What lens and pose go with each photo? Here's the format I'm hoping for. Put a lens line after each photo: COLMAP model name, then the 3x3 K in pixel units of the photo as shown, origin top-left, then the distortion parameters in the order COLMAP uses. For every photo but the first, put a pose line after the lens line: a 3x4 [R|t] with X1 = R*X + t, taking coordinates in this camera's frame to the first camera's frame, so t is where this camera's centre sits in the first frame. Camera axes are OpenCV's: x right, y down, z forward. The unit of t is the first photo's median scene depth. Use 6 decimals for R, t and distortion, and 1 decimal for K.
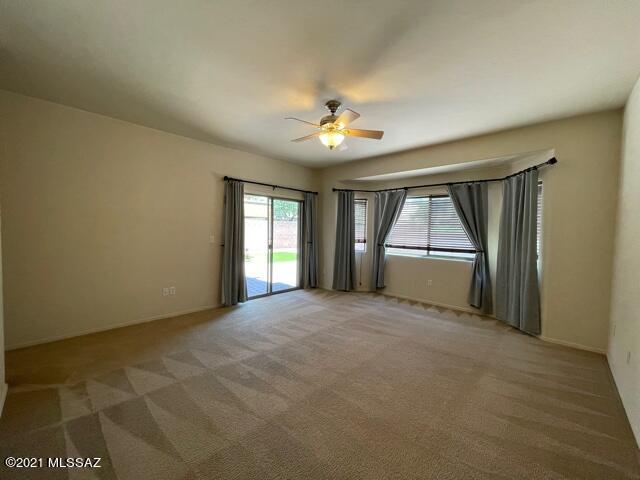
lens RADIAL K [[257.8, 0, 318.9], [0, 257.8, 239.3], [0, 0, 1]] dist [-0.000783, 0.000000]
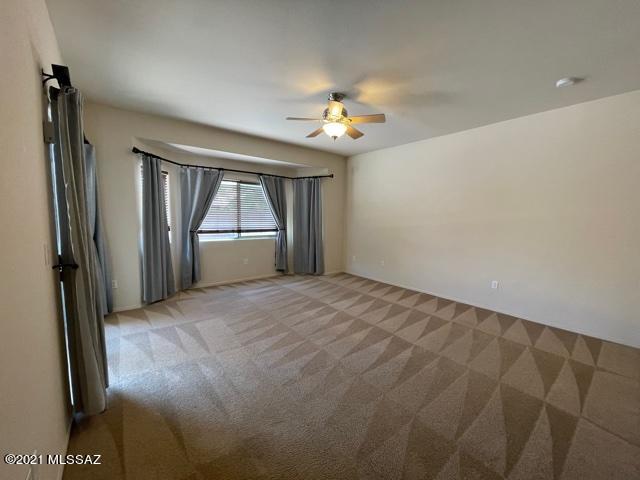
lens RADIAL K [[257.8, 0, 318.9], [0, 257.8, 239.3], [0, 0, 1]] dist [-0.000783, 0.000000]
pose [[0.132343, -0.112416, 0.984809, -0.592293], [0.024886, 0.993611, 0.110077, -0.039238], [-0.990892, 0.009940, 0.134295, 0.536379]]
